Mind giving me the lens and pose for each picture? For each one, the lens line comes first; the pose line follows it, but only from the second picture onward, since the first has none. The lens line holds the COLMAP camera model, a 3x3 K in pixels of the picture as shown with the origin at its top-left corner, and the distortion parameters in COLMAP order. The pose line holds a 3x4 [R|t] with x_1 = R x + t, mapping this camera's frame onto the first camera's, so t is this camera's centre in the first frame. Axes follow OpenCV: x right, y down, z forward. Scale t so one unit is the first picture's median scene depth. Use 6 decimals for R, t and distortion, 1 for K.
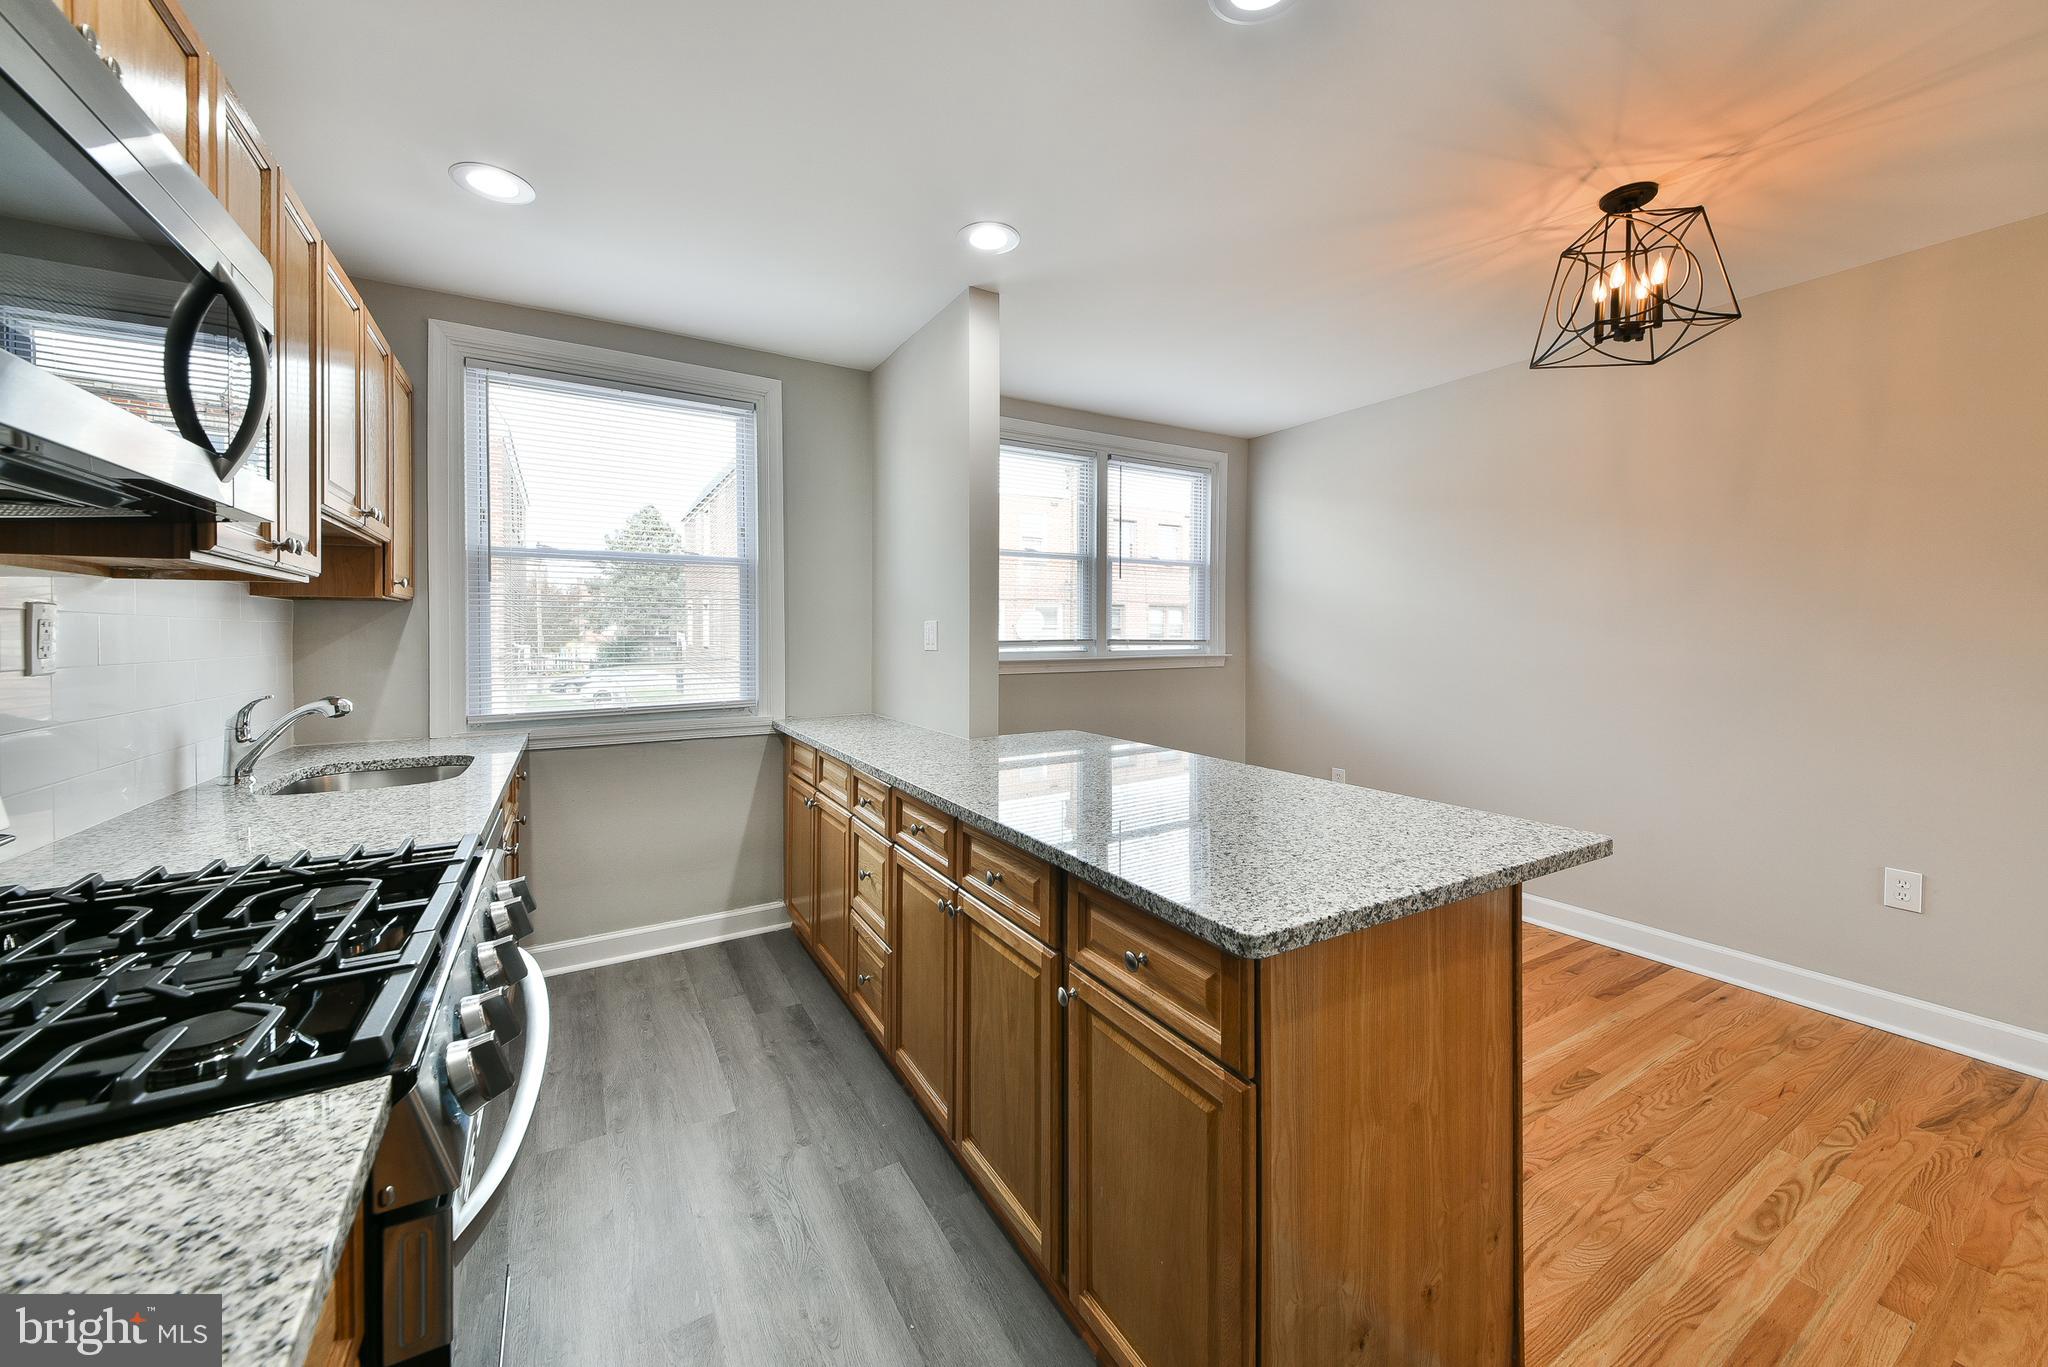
lens RADIAL K [[755.0, 0, 1003.4], [0, 755.0, 649.8], [0, 0, 1]] dist [0.009881, -0.001987]
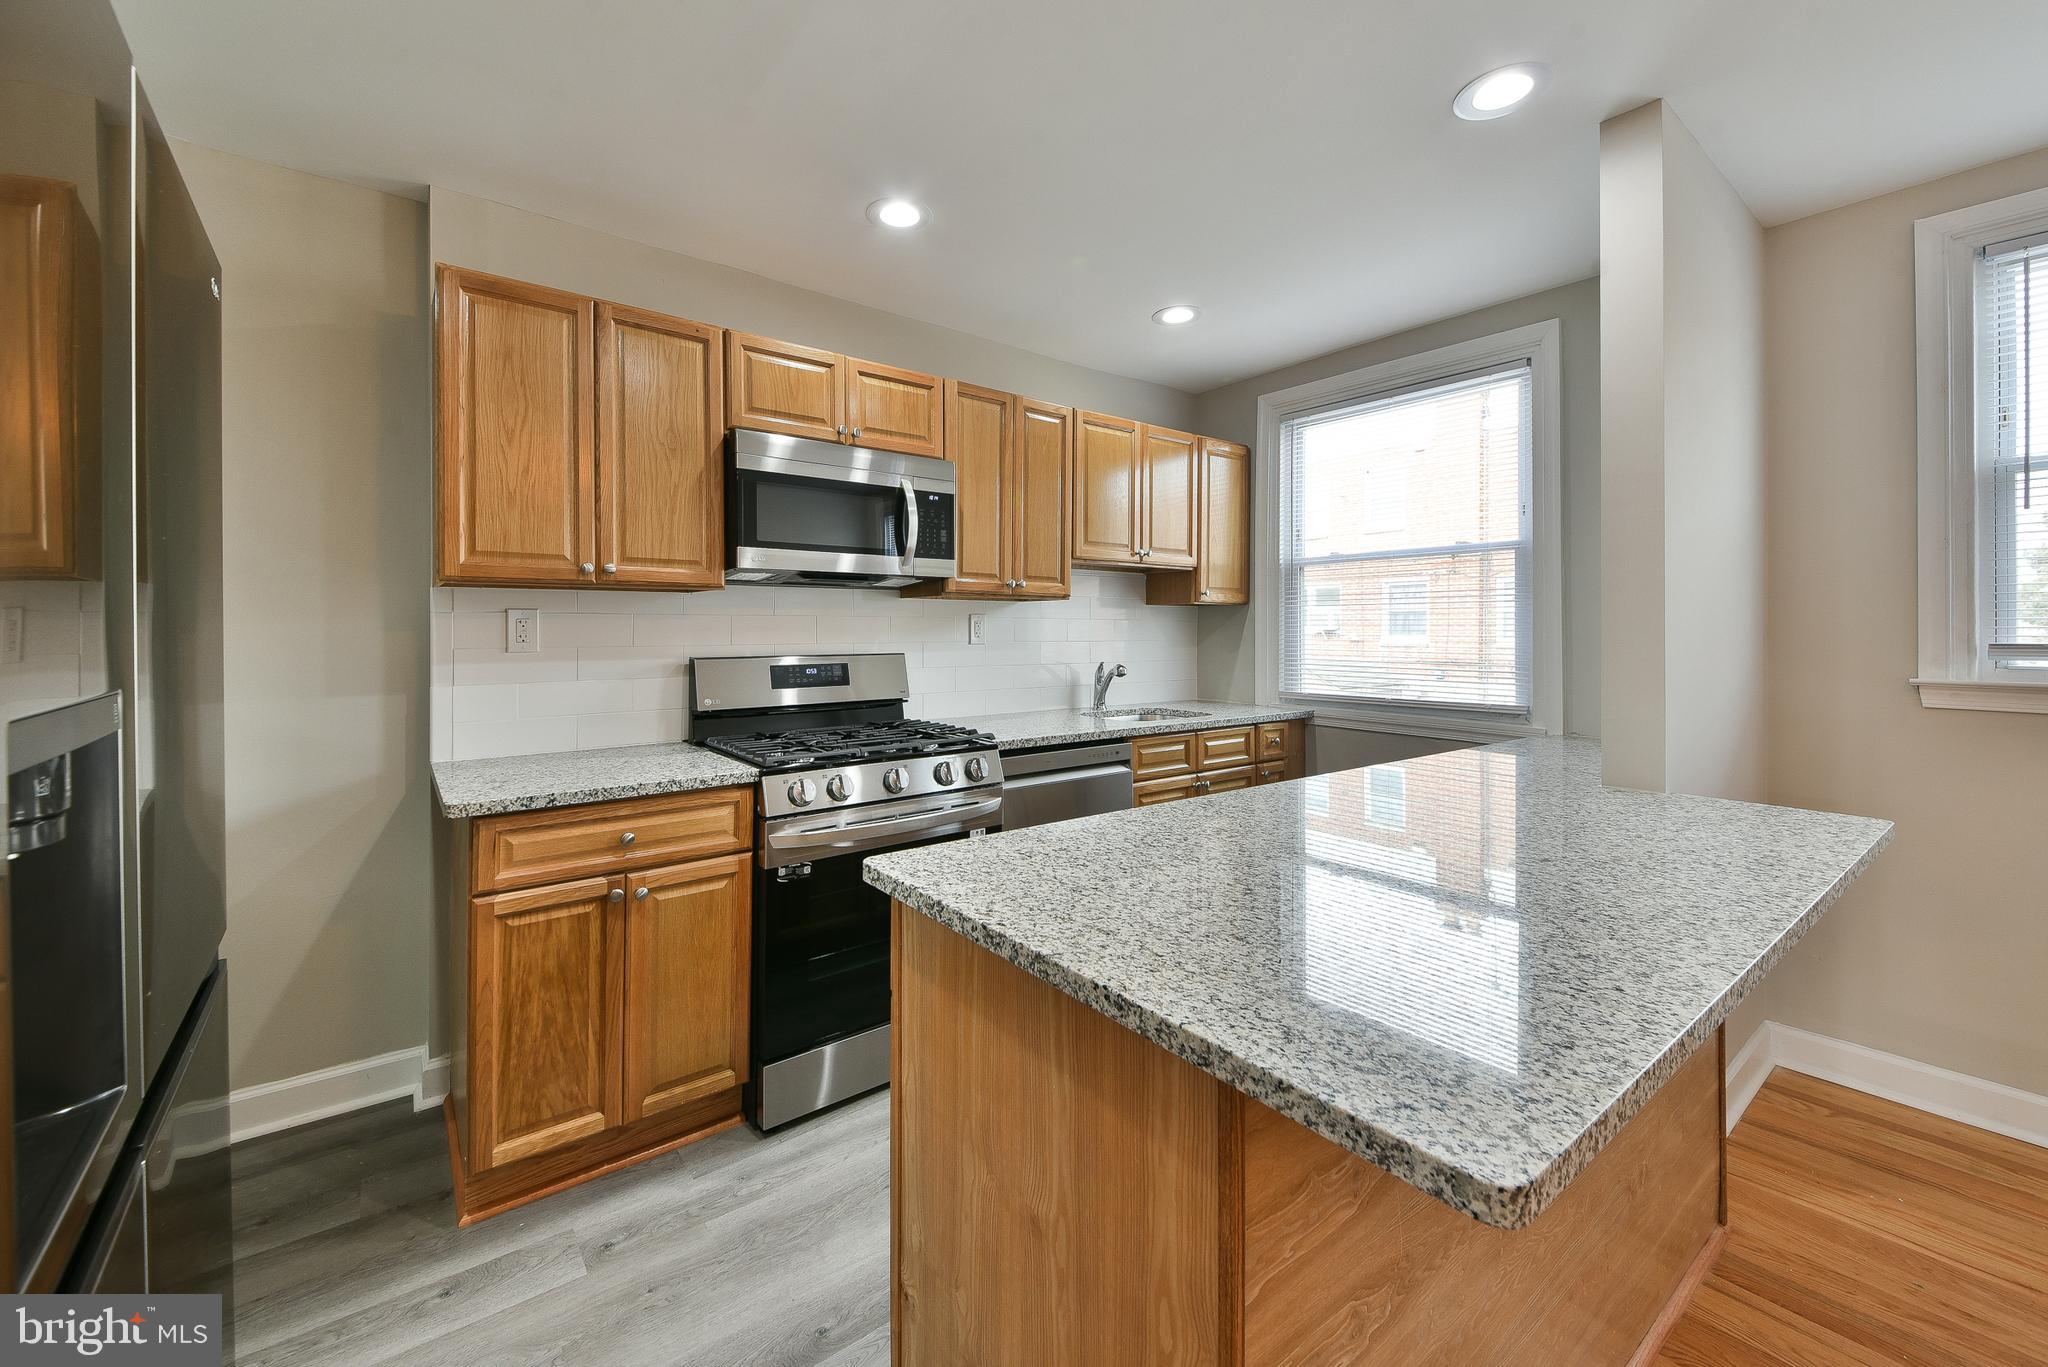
lens RADIAL K [[794.5, 0, 985.4], [0, 794.5, 634.1], [0, 0, 1]] dist [0.003373, -0.002947]
pose [[0.112675, 0.006653, -0.993610, 0.606054], [-0.023898, 0.999706, 0.003983, -0.006698], [0.993344, 0.023297, 0.112801, 0.371874]]
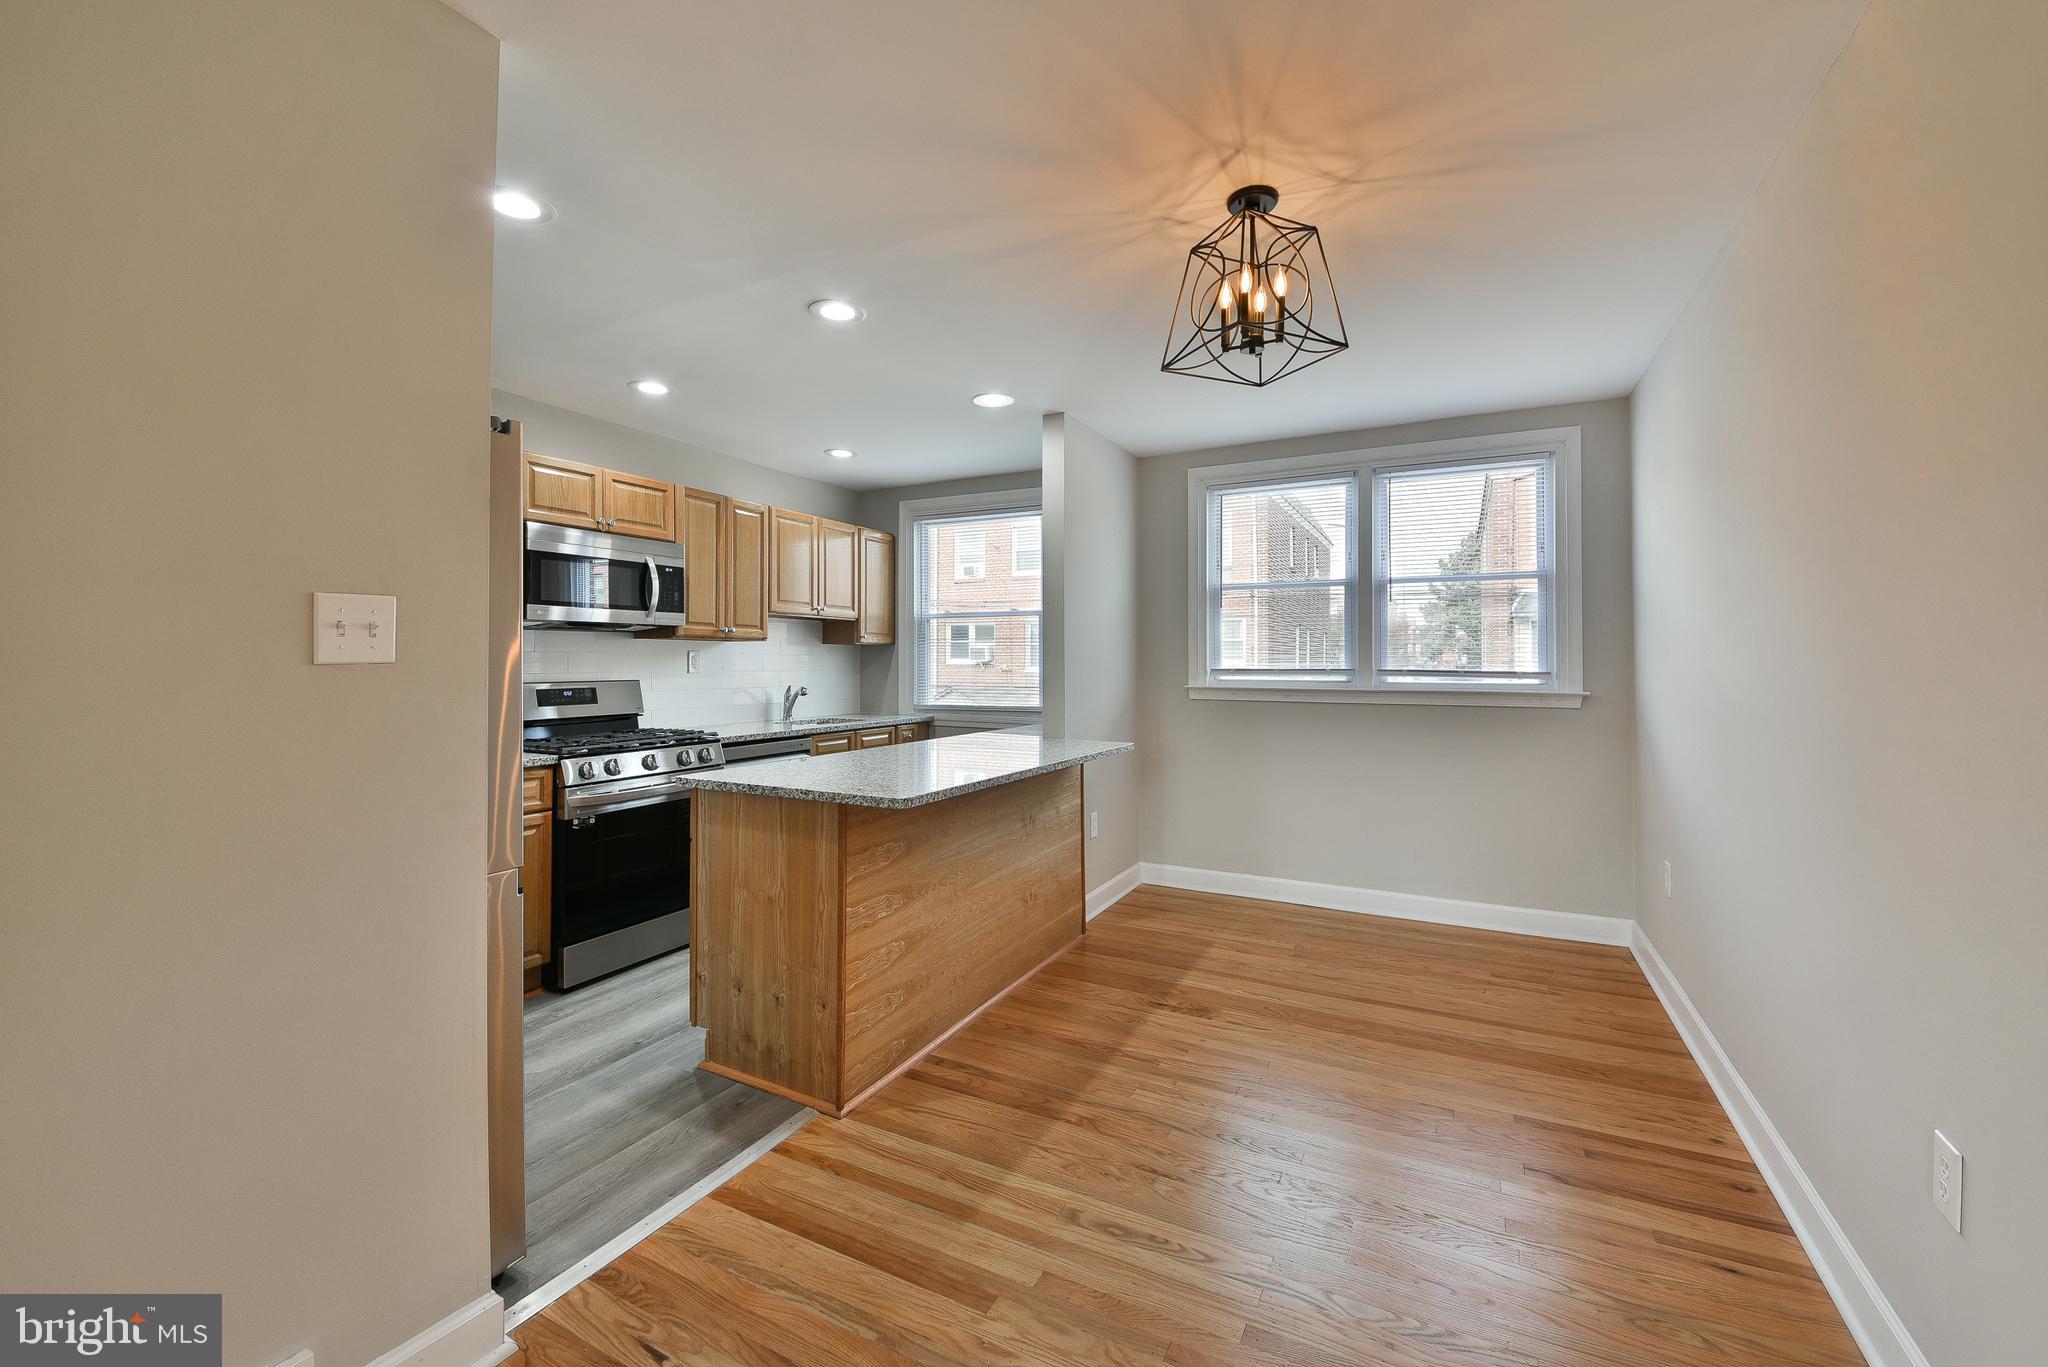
lens RADIAL K [[814.6, 0, 1031.6], [0, 814.6, 654.0], [0, 0, 1]] dist [0.018320, -0.006131]
pose [[0.530099, -0.005653, -0.847917, 1.218190], [-0.021202, 0.999577, -0.019918, -0.006627], [0.847671, 0.028536, 0.529754, 0.187310]]
